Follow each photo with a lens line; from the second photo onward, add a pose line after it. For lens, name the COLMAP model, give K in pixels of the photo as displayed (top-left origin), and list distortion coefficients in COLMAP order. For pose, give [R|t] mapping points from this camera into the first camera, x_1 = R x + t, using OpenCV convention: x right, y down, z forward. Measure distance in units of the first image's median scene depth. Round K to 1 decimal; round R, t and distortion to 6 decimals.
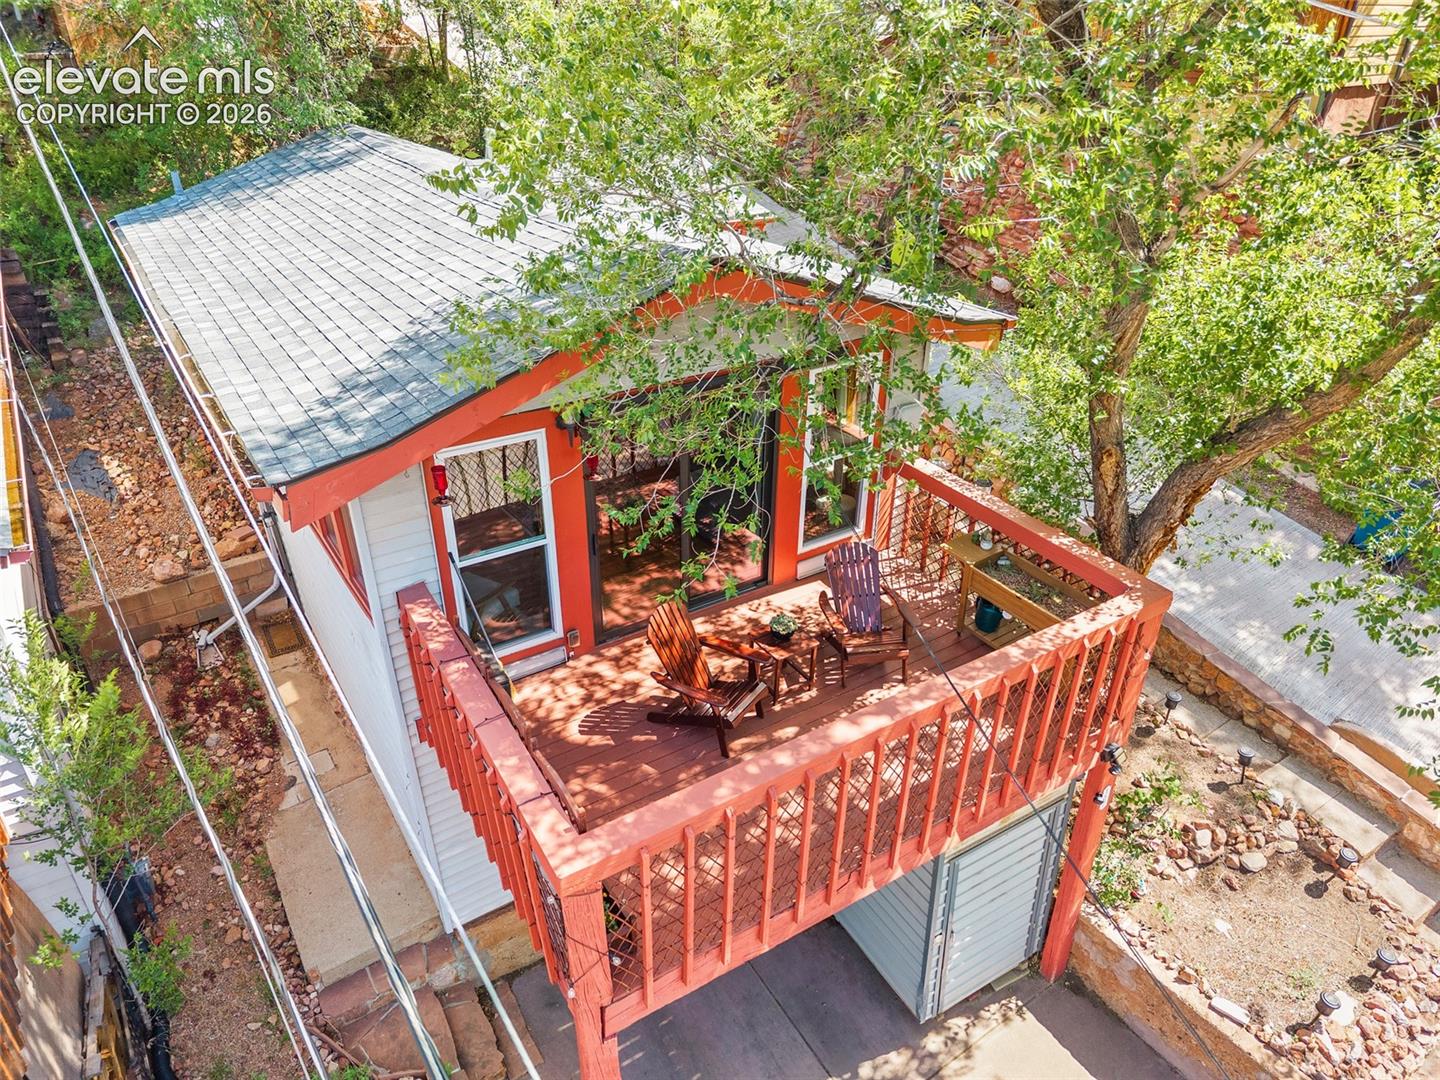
lens RADIAL K [[979.1, 0, 720.0], [0, 979.1, 540.2], [0, 0, 1]] dist [-0.029473, 0.011777]
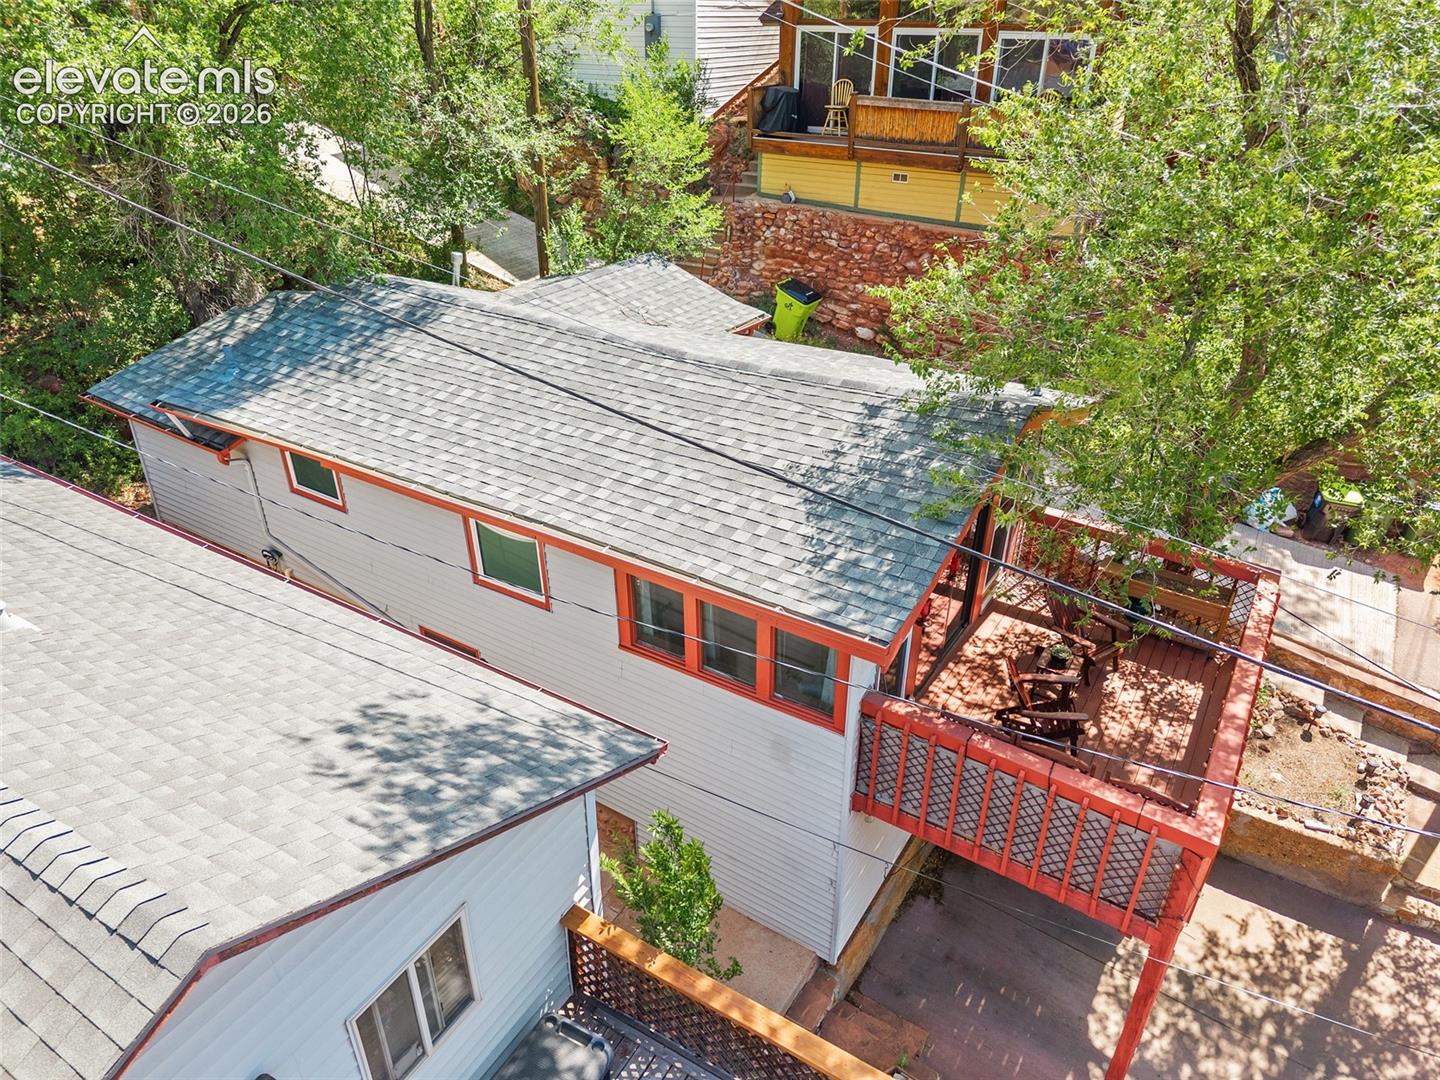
lens RADIAL K [[979.1, 0, 719.1], [0, 979.1, 540.4], [0, 0, 1]] dist [-0.029473, 0.011777]
pose [[0.909777, -0.200392, 0.363524, -0.723640], [0.200234, 0.978989, 0.038548, -0.186697], [-0.363611, 0.037720, 0.930787, -0.096053]]
